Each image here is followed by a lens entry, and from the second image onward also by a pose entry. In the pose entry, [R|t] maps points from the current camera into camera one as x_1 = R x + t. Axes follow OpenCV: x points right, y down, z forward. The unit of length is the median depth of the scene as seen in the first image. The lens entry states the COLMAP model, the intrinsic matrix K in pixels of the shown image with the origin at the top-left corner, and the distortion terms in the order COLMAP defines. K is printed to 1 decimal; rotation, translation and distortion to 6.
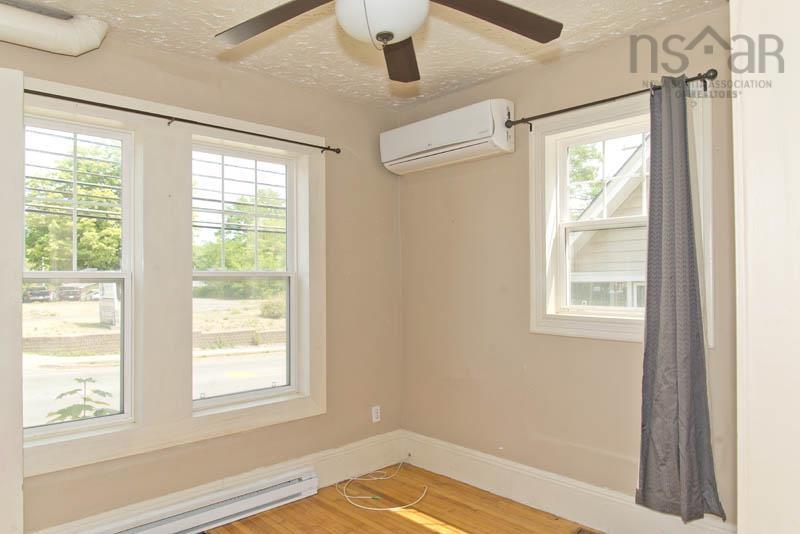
lens RADIAL K [[535.9, 0, 400.1], [0, 535.9, 270.7], [0, 0, 1]] dist [-0.022625, -0.001870]
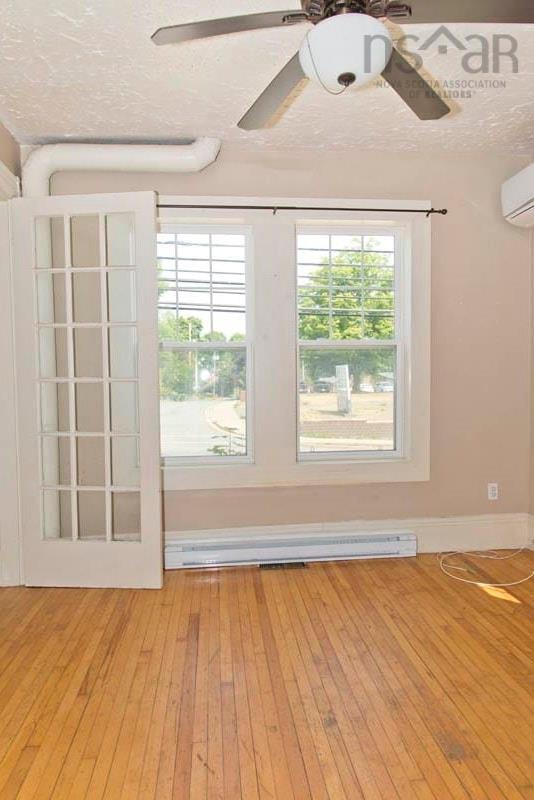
lens RADIAL K [[535.9, 0, 267.0], [0, 535.9, 400.0], [0, 0, 1]] dist [-0.022625, -0.001870]
pose [[0.790389, 0.024278, -0.612124, 0.244041], [0.015267, 0.998123, 0.059300, 0.055331], [0.612415, -0.056215, 0.788535, 0.036941]]
